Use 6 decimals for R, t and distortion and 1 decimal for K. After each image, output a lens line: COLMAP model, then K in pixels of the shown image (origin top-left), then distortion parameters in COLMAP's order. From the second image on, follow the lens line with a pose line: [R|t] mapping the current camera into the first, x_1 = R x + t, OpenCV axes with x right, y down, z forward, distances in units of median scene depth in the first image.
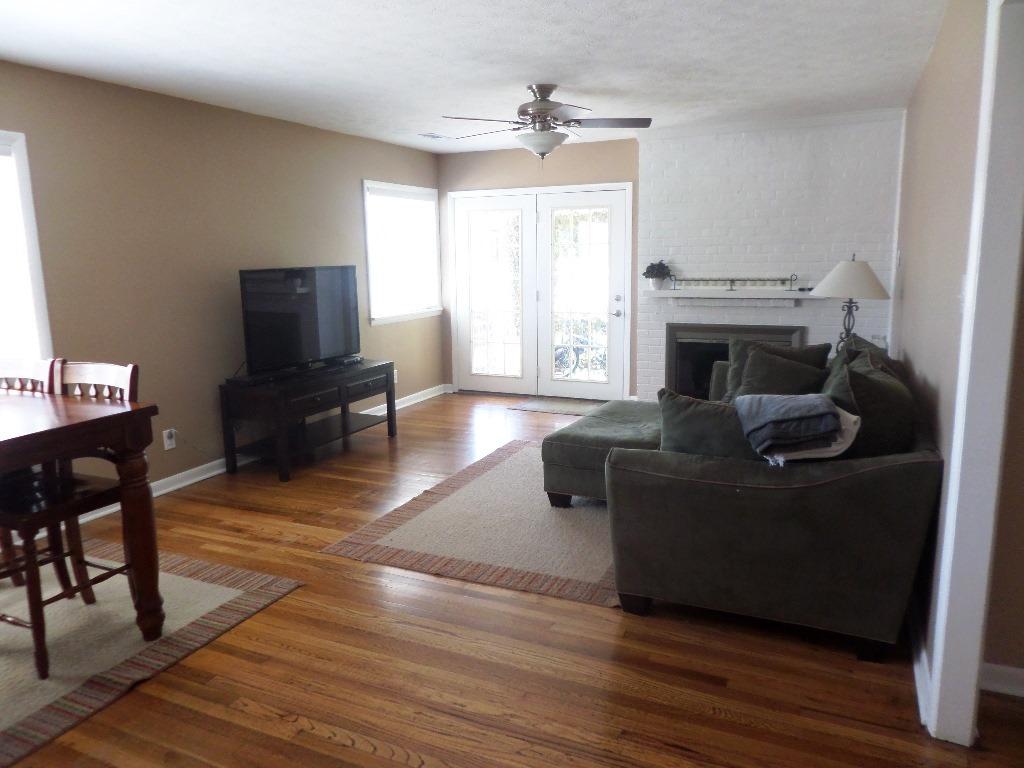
lens RADIAL K [[731.8, 0, 512.0], [0, 731.8, 384.0], [0, 0, 1]] dist [-0.005488, -0.005926]
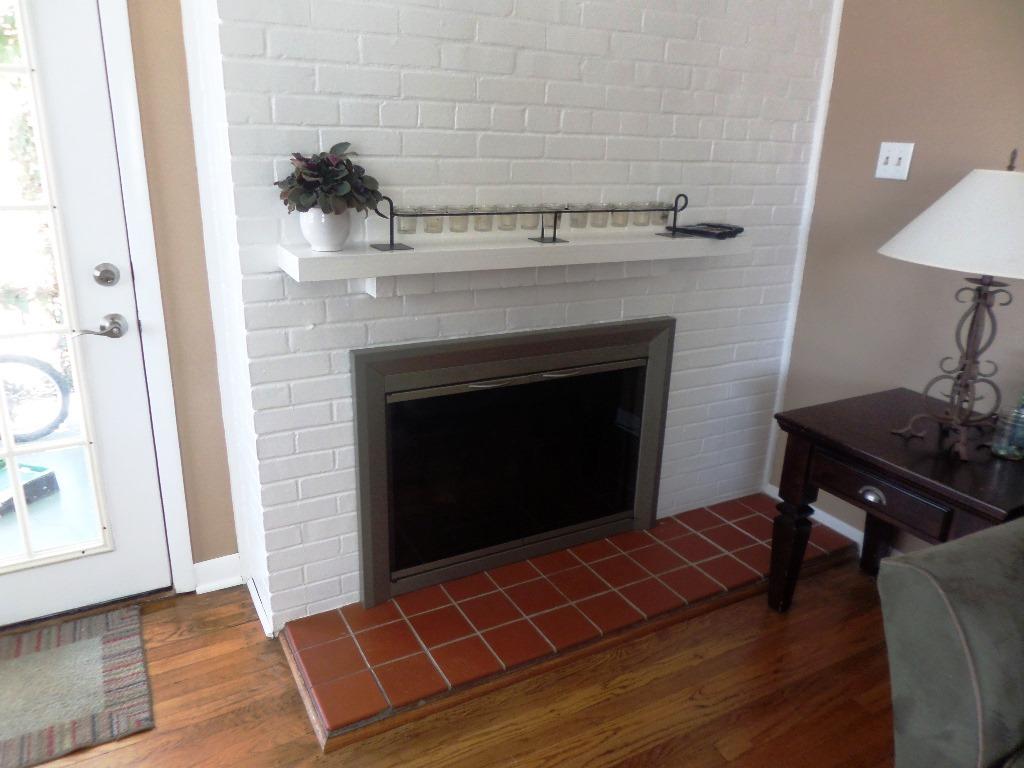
lens RADIAL K [[731.8, 0, 512.0], [0, 731.8, 384.0], [0, 0, 1]] dist [-0.005488, -0.005926]
pose [[0.586444, -0.219530, 0.779673, 0.007352], [0.105727, 0.975083, 0.195027, -0.126645], [-0.803060, -0.031940, 0.595041, 0.776864]]
